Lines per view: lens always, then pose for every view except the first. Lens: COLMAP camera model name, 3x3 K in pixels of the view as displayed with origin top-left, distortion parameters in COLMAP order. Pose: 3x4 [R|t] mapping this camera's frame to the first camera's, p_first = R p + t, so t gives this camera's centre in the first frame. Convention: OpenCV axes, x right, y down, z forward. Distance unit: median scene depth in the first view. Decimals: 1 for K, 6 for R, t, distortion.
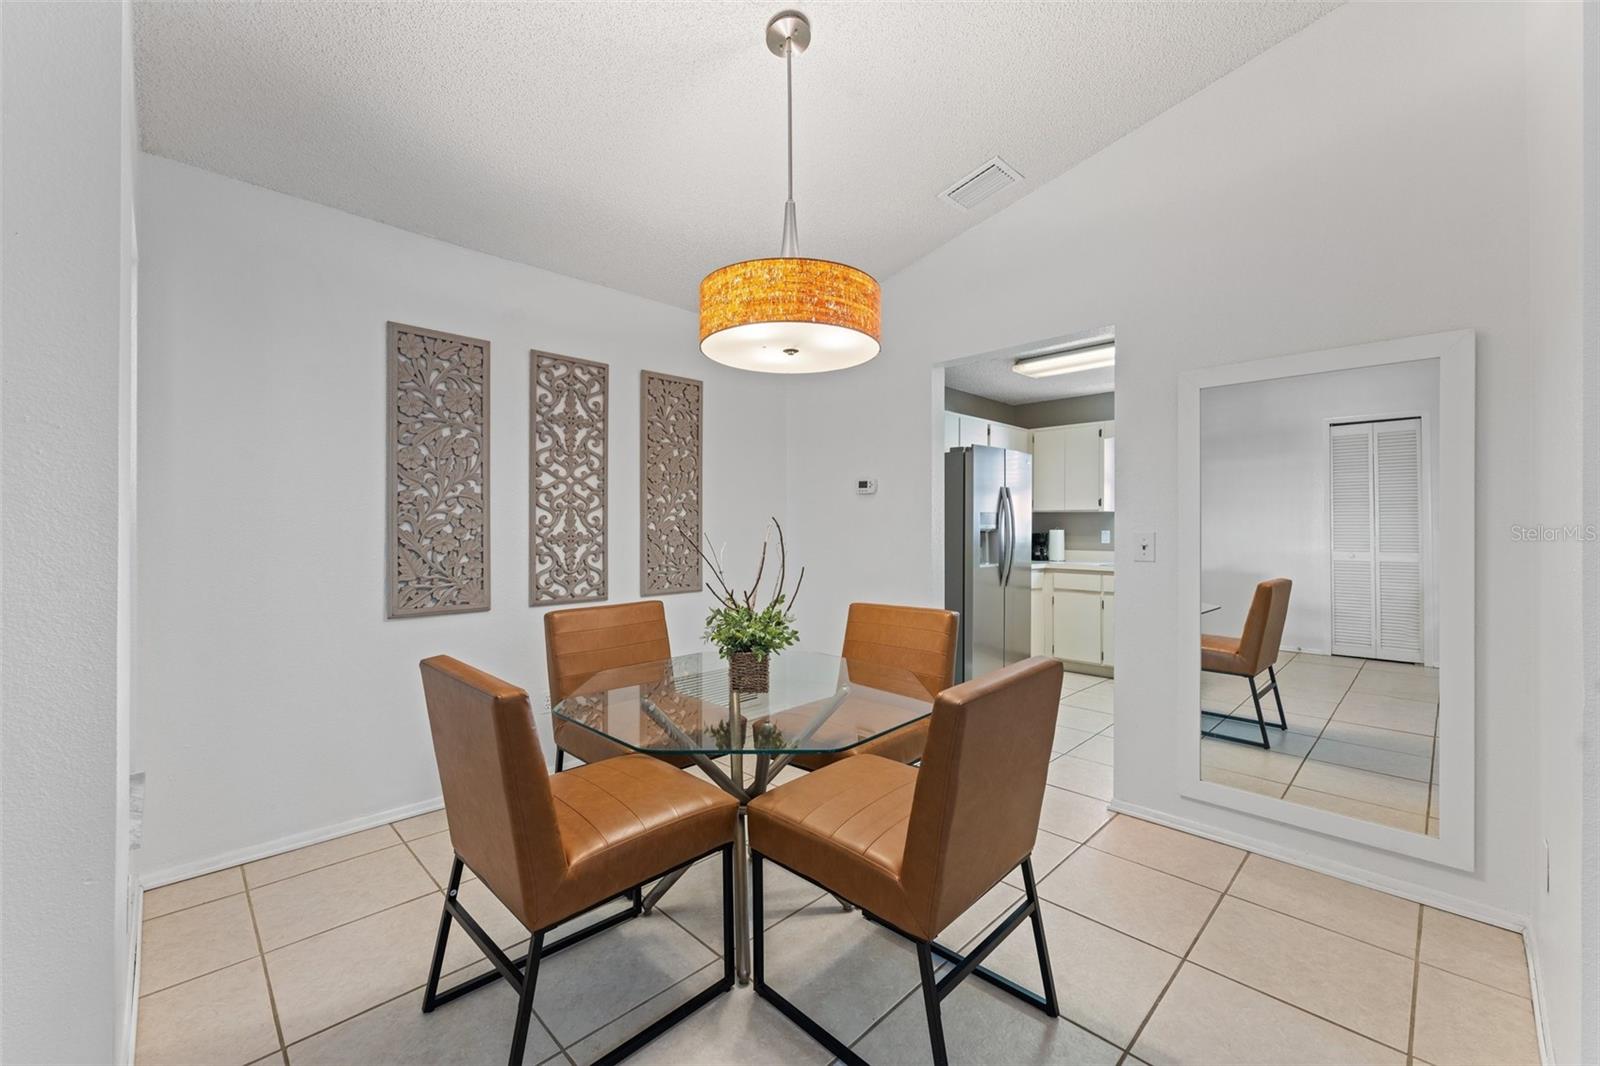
lens RADIAL K [[639.8, 0, 806.8], [0, 639.8, 523.8], [0, 0, 1]] dist [-0.002430, 0.000879]
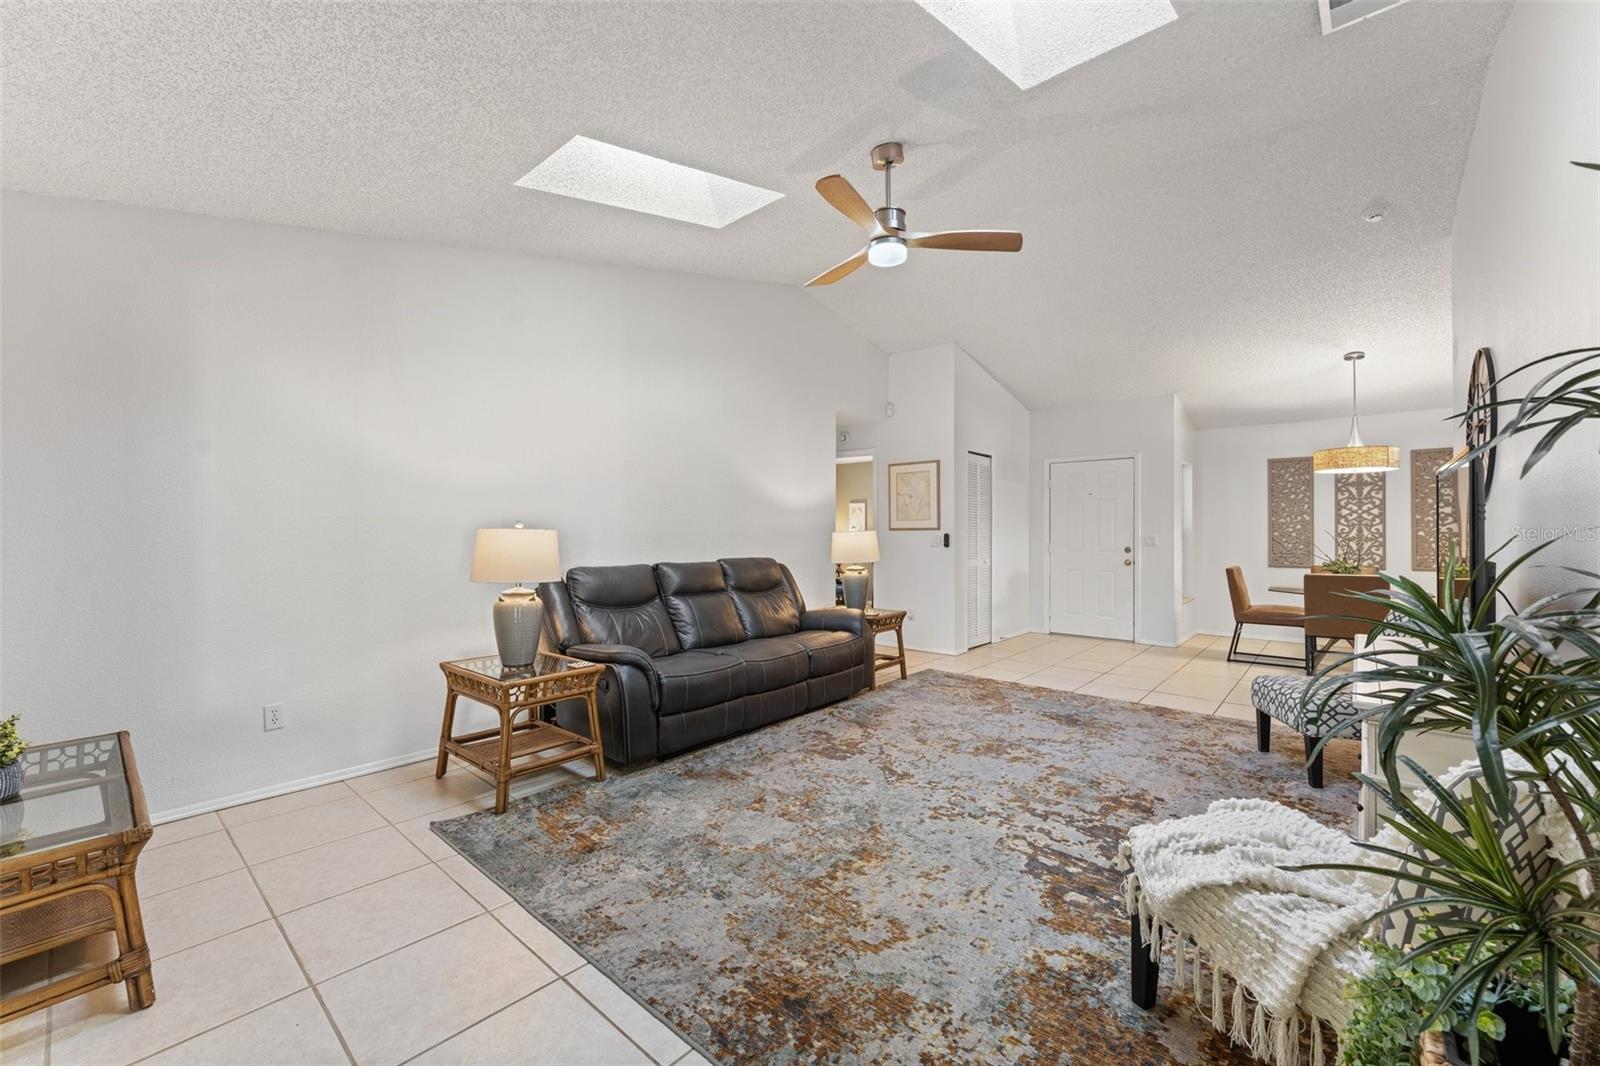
lens RADIAL K [[639.8, 0, 800.8], [0, 639.8, 536.8], [0, 0, 1]] dist [-0.002430, 0.000879]
pose [[0.078425, 0.006568, -0.996898, 1.120774], [0.006426, 0.999954, 0.007093, -0.007743], [0.996899, -0.006963, 0.078379, -0.710810]]
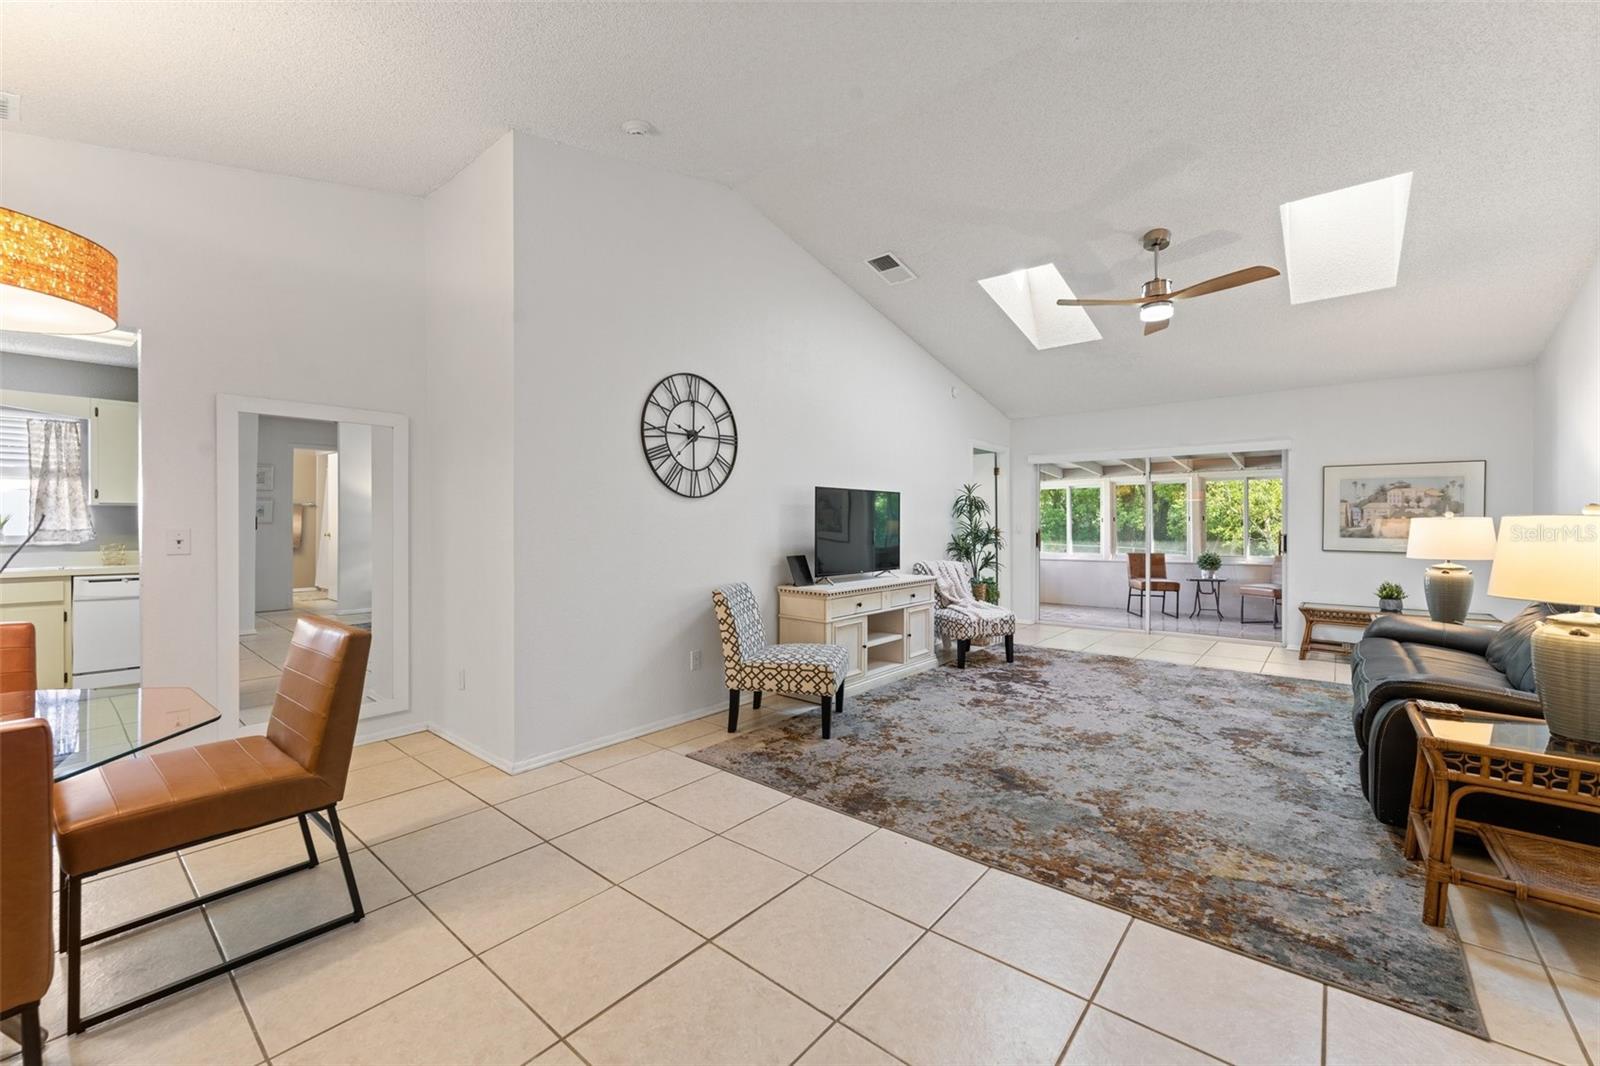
lens RADIAL K [[639.8, 0, 796.6], [0, 639.8, 523.8], [0, 0, 1]] dist [-0.002430, 0.000879]
pose [[-0.084419, -0.002357, 0.996428, -0.392027], [-0.006649, 0.999976, 0.001802, -0.002413], [-0.996408, -0.006473, -0.084433, 0.014958]]
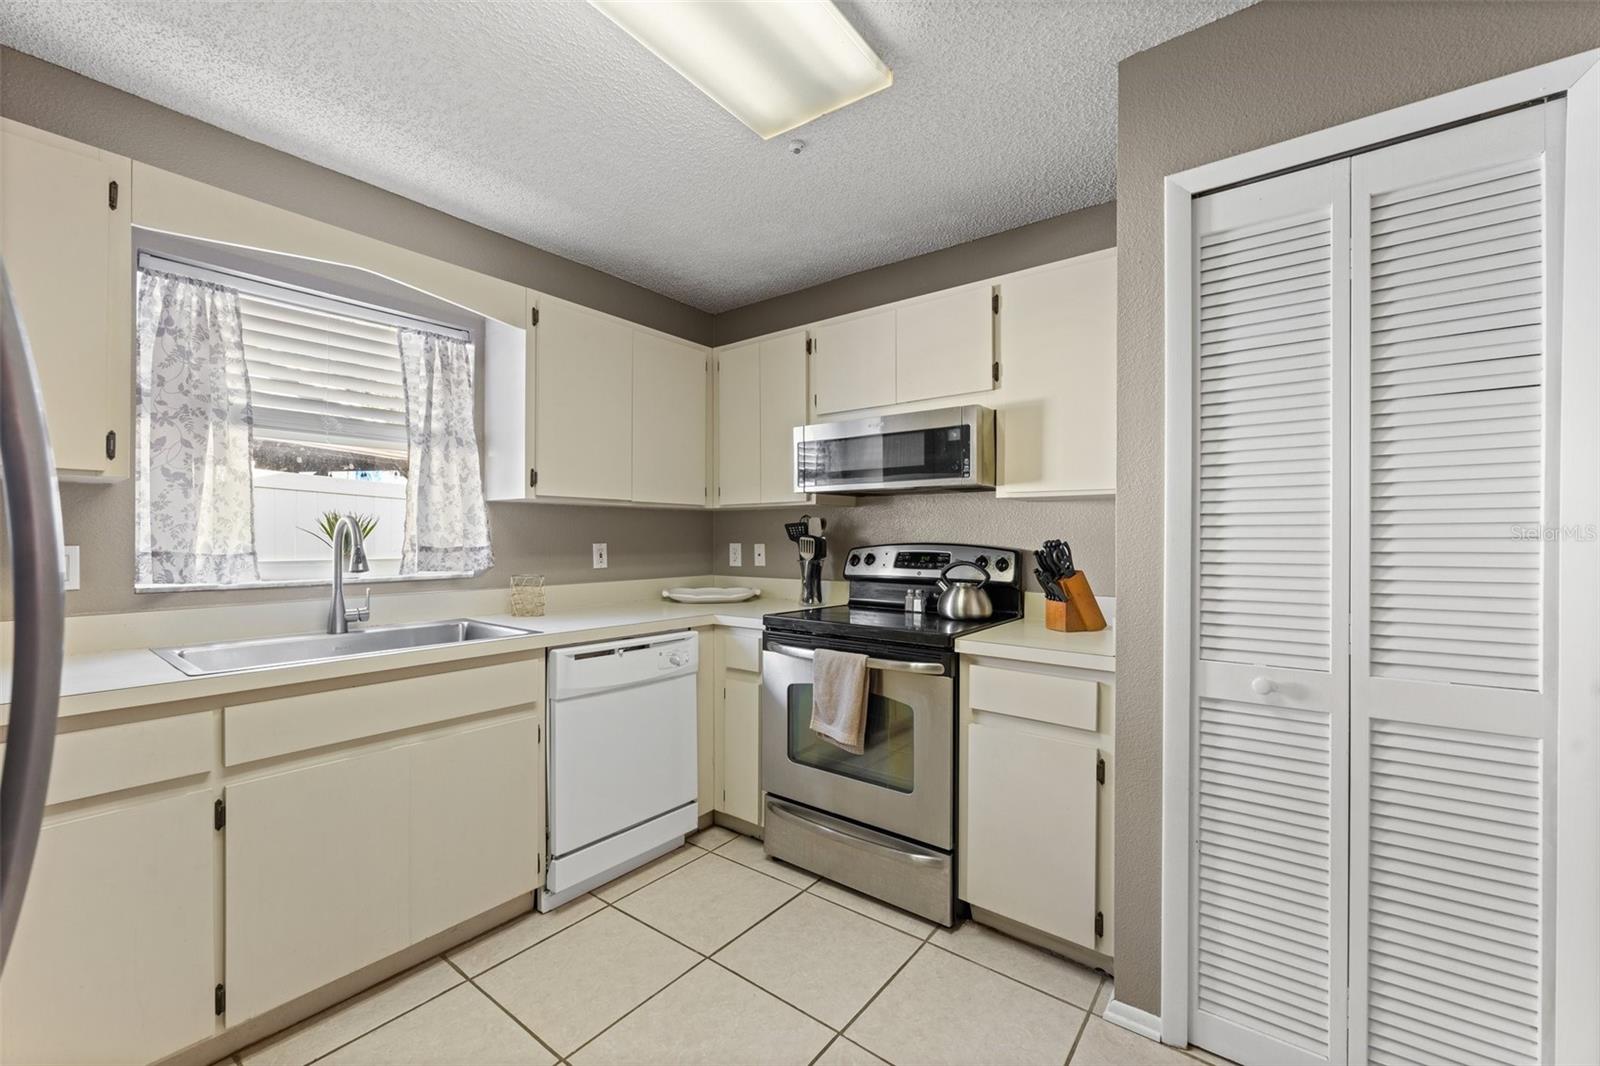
lens RADIAL K [[639.8, 0, 797.1], [0, 639.8, 540.6], [0, 0, 1]] dist [-0.002430, 0.000879]
pose [[-0.116590, -0.012266, 0.993104, 0.179784], [-0.011043, 0.999878, 0.011053, 0.001667], [-0.993119, -0.009678, -0.116711, 0.894701]]
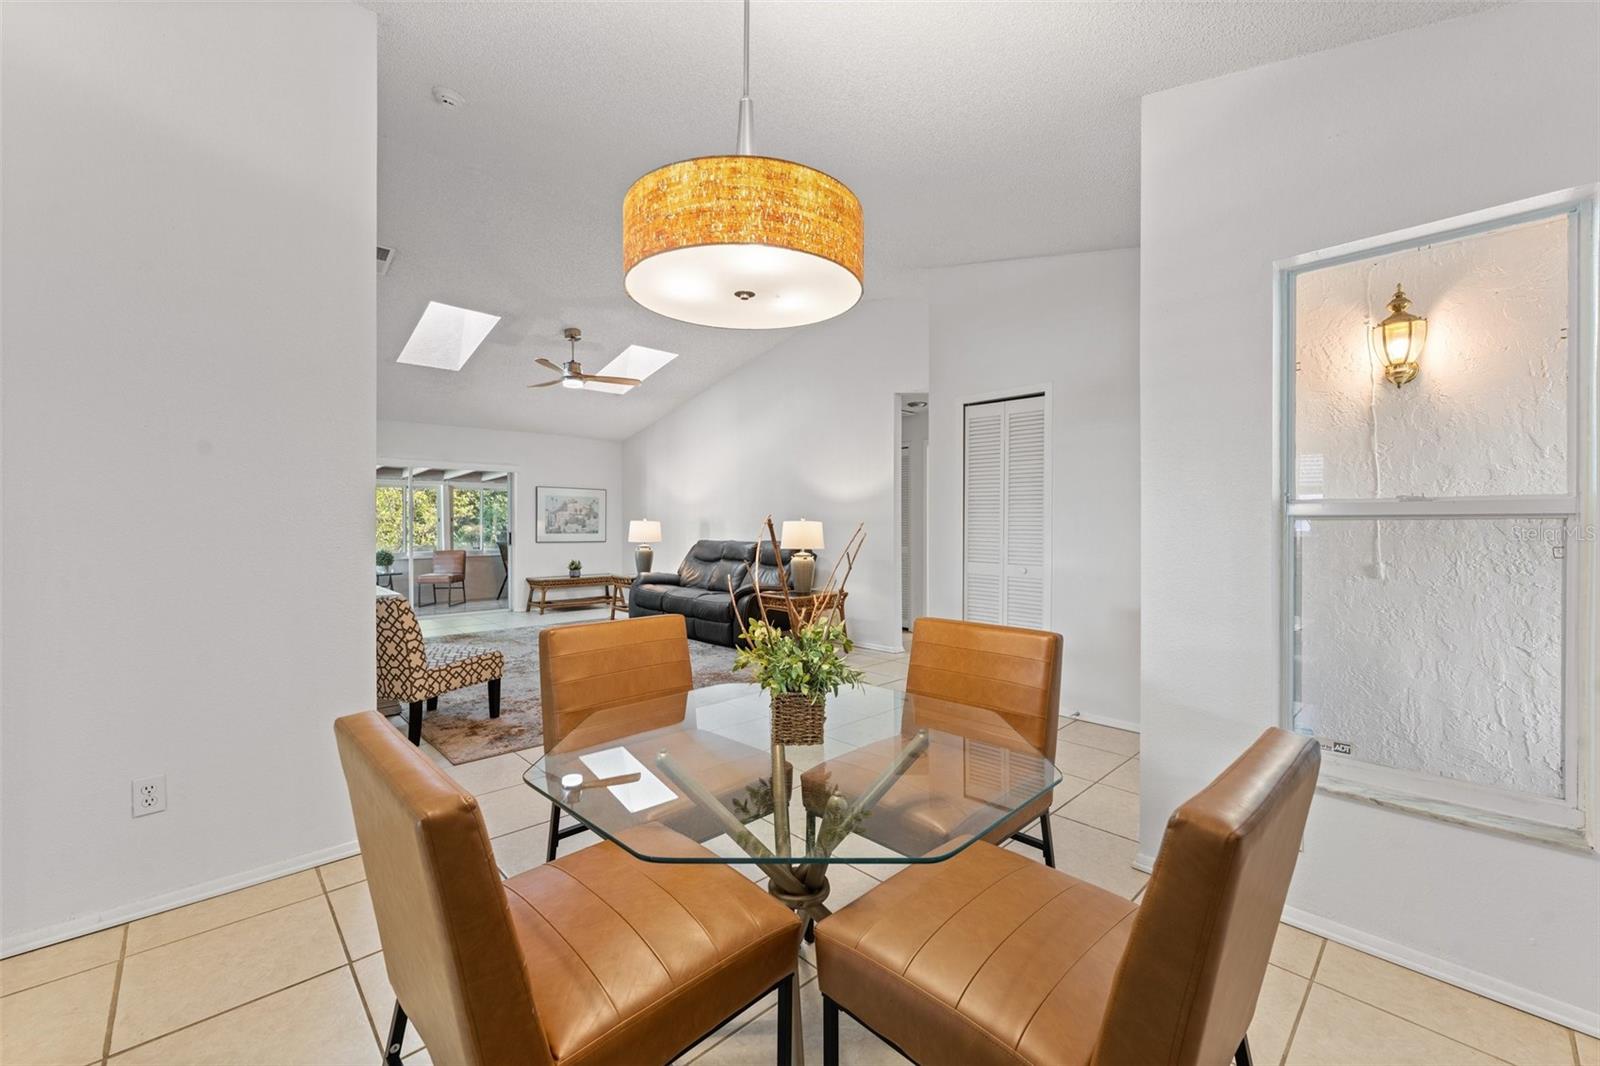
lens RADIAL K [[639.8, 0, 801.3], [0, 639.8, 523.6], [0, 0, 1]] dist [-0.002430, 0.000879]
pose [[-0.999746, 0.001391, 0.022492, -0.049332], [0.001245, 0.999978, -0.006532, 0.004187], [-0.022501, -0.006503, -0.999726, 0.776411]]
